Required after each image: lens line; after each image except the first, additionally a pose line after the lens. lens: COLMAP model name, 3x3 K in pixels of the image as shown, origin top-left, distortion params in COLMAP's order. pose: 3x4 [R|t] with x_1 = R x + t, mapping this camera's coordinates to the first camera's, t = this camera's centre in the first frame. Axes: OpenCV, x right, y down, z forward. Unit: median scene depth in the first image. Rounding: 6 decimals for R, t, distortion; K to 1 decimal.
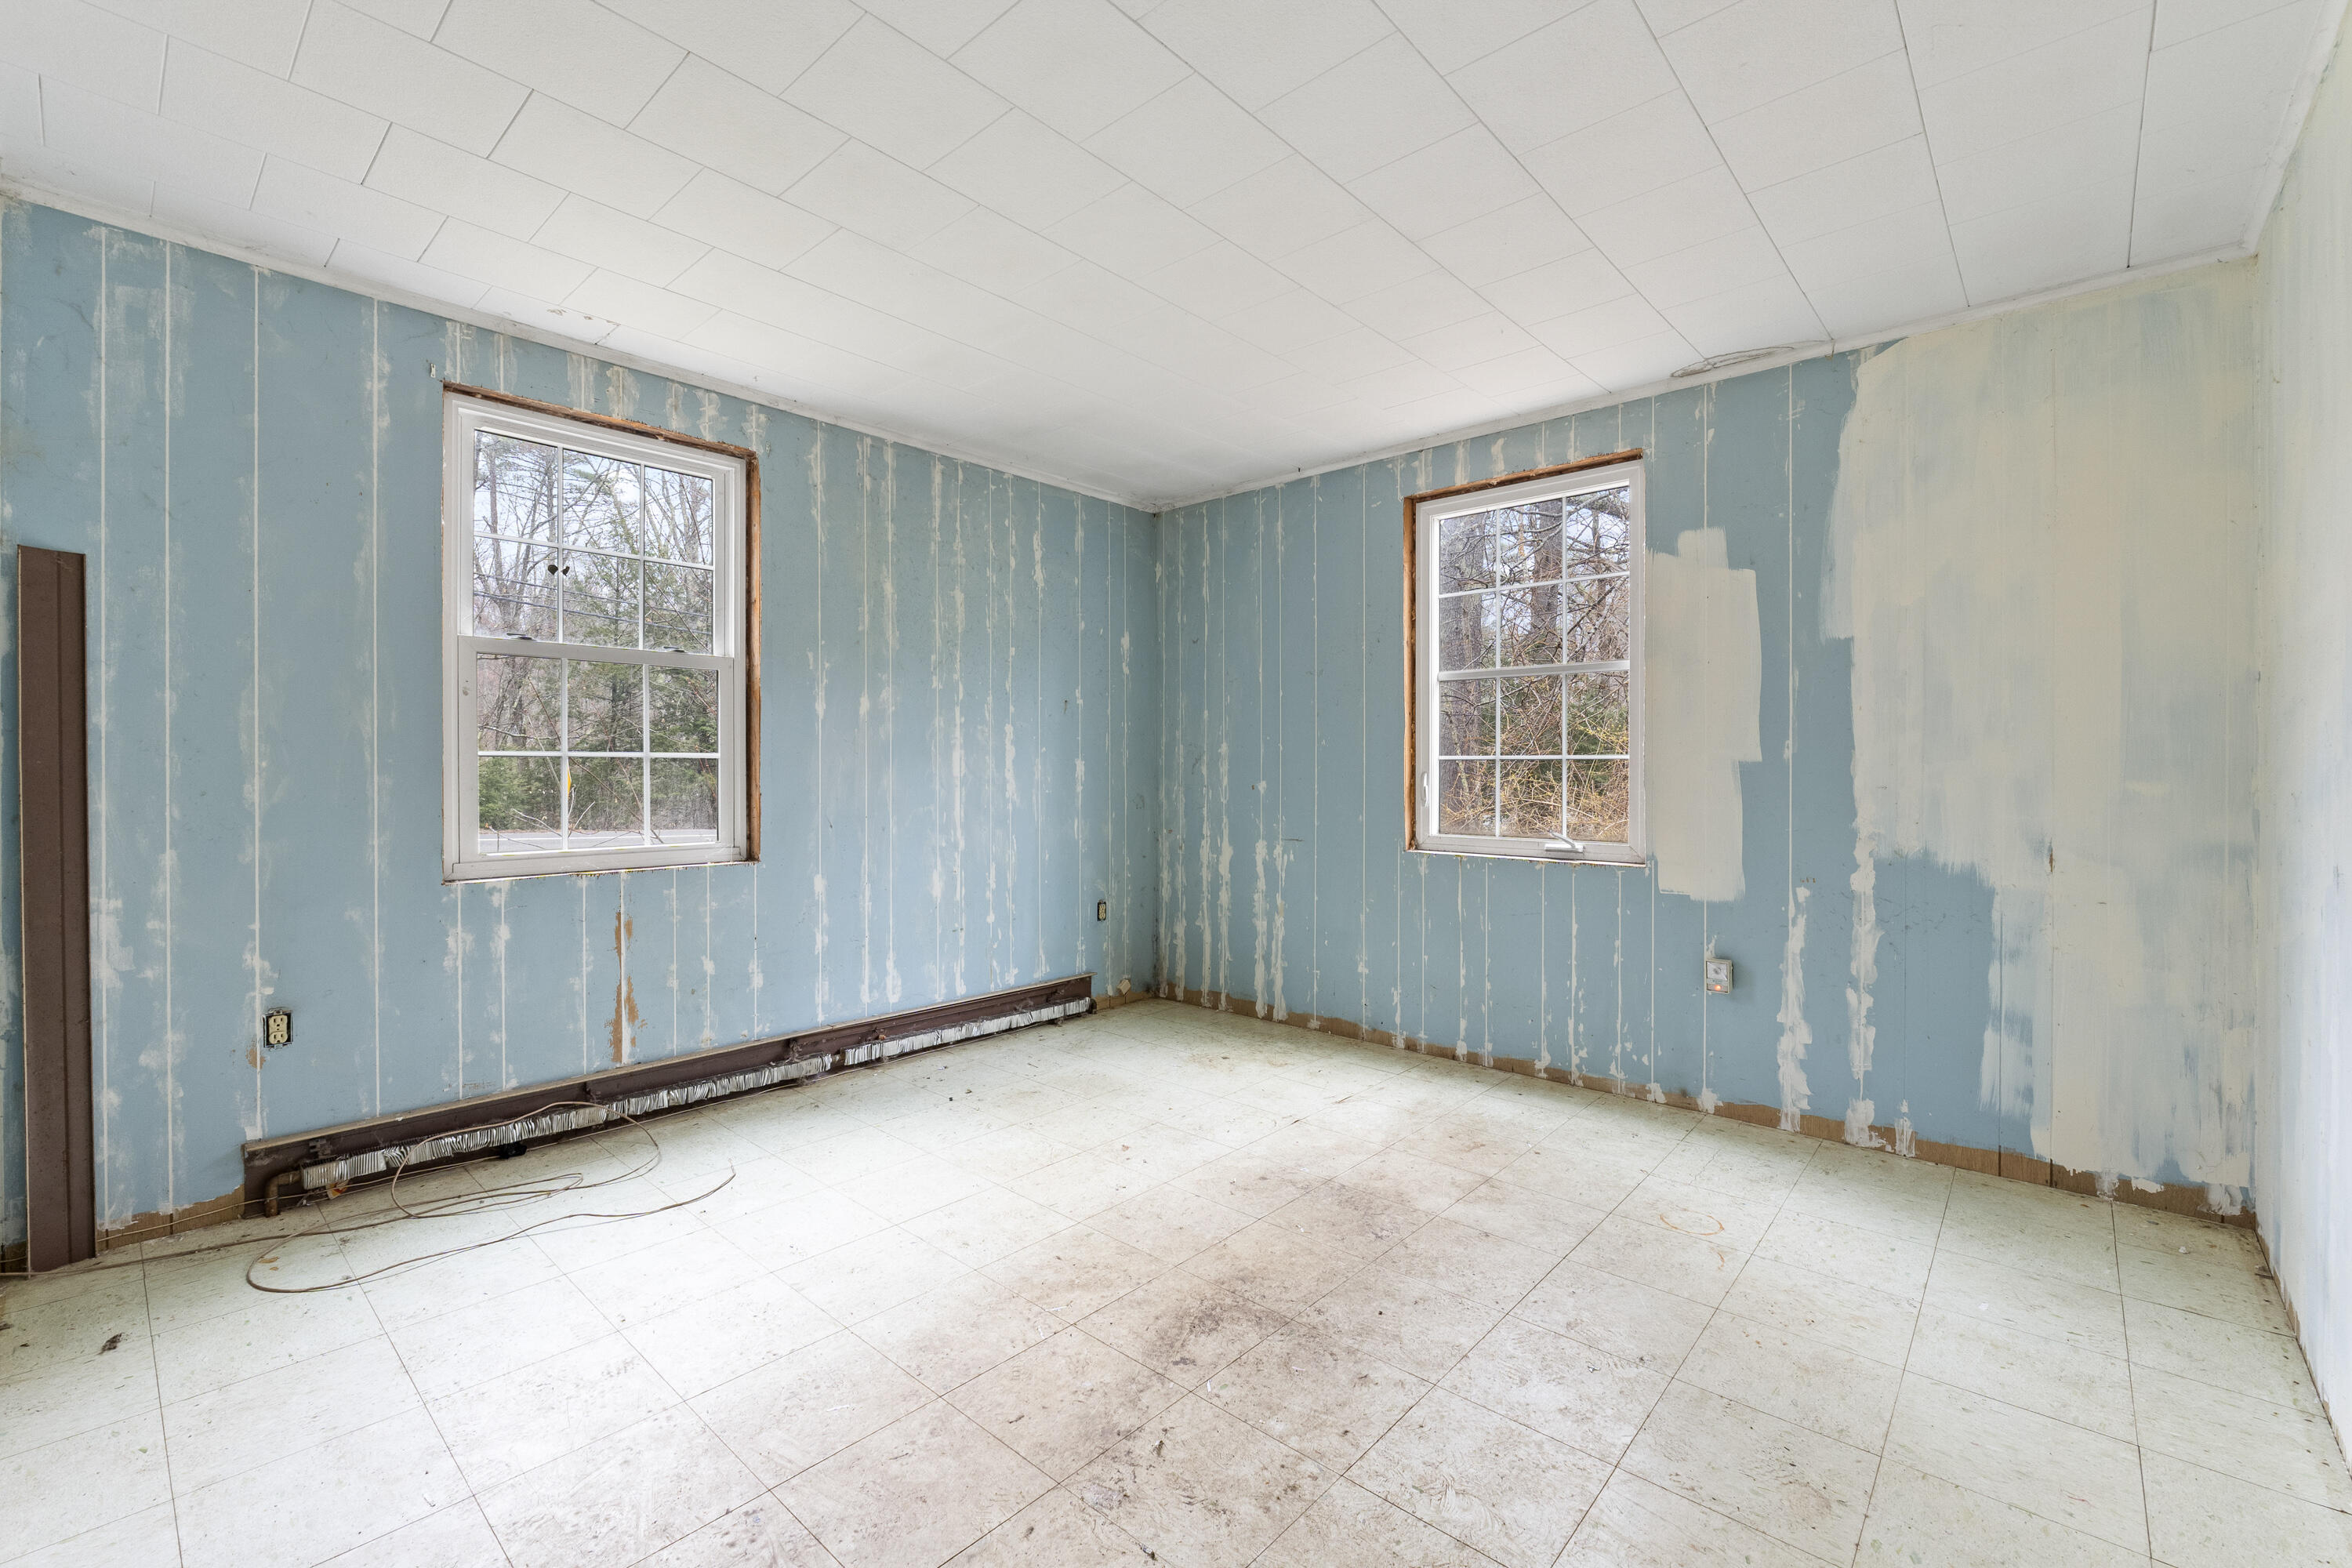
lens RADIAL K [[995.5, 0, 1176.1], [0, 995.5, 782.0], [0, 0, 1]] dist [-0.009705, 0.000235]
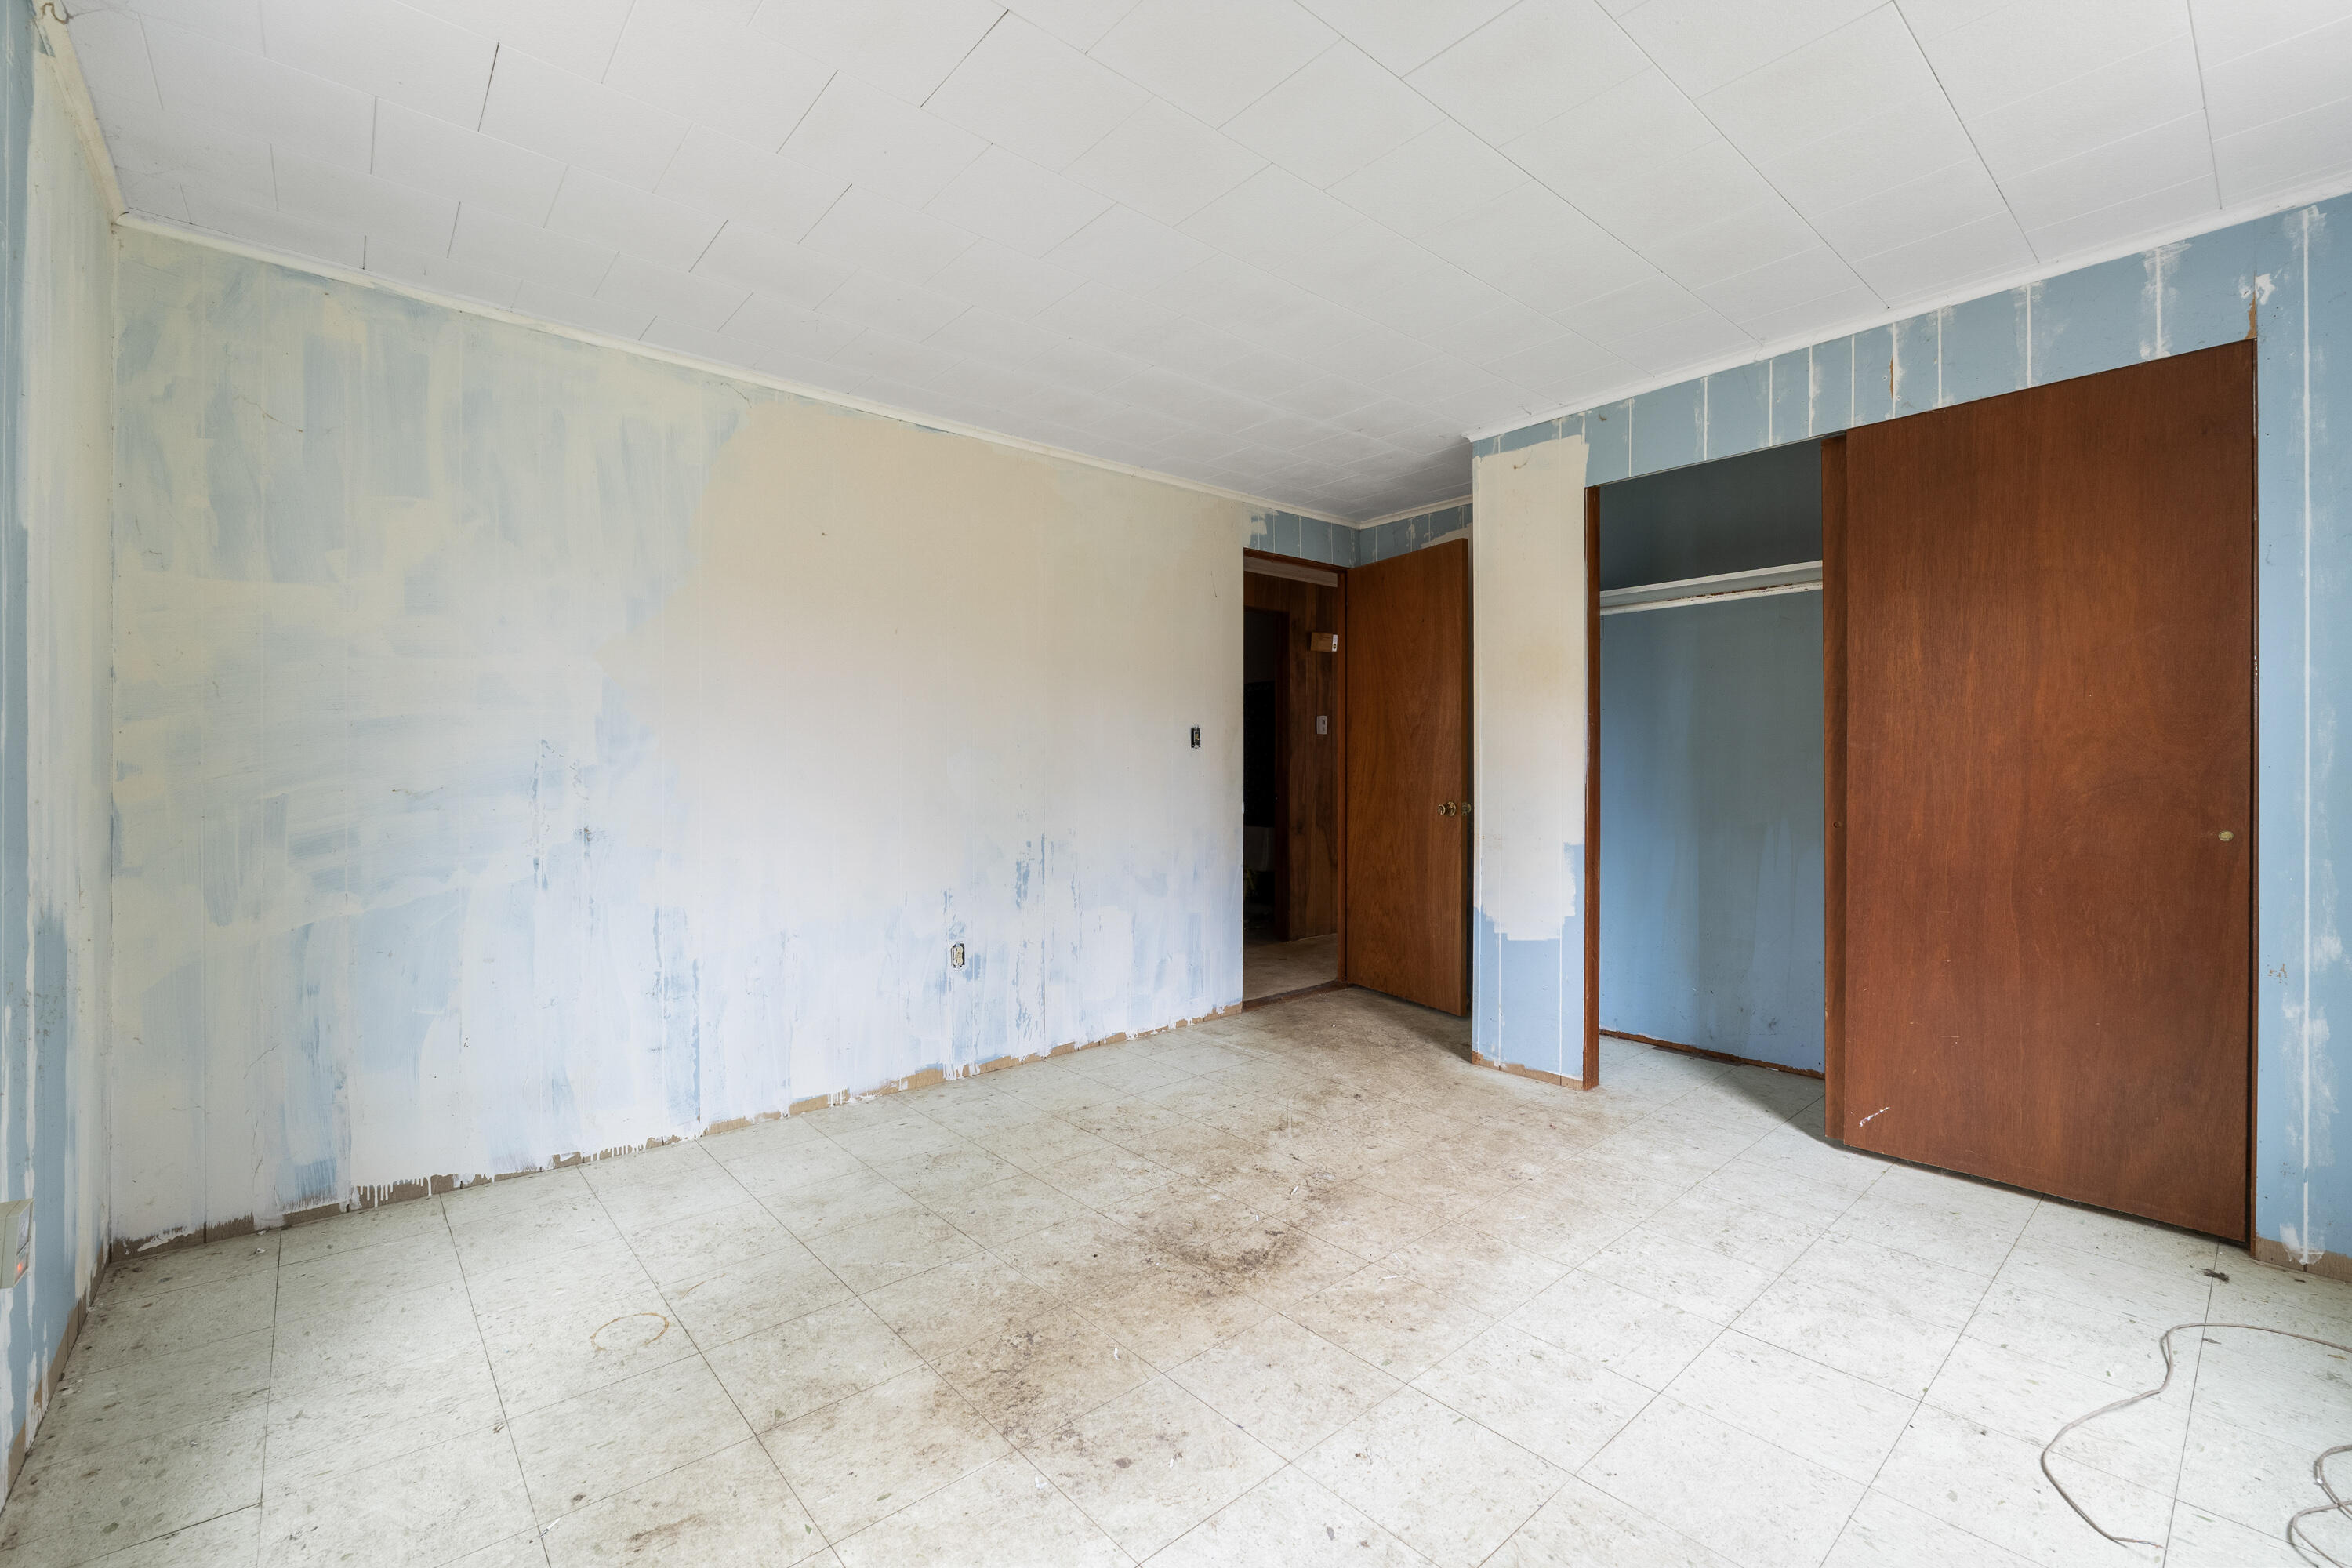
lens RADIAL K [[995.5, 0, 1175.5], [0, 995.5, 777.3], [0, 0, 1]] dist [-0.009705, 0.000235]
pose [[-0.992619, -0.002756, 0.121247, -0.018147], [-0.000688, 0.999854, 0.017097, -0.024520], [-0.121276, 0.016887, -0.992475, 2.154553]]
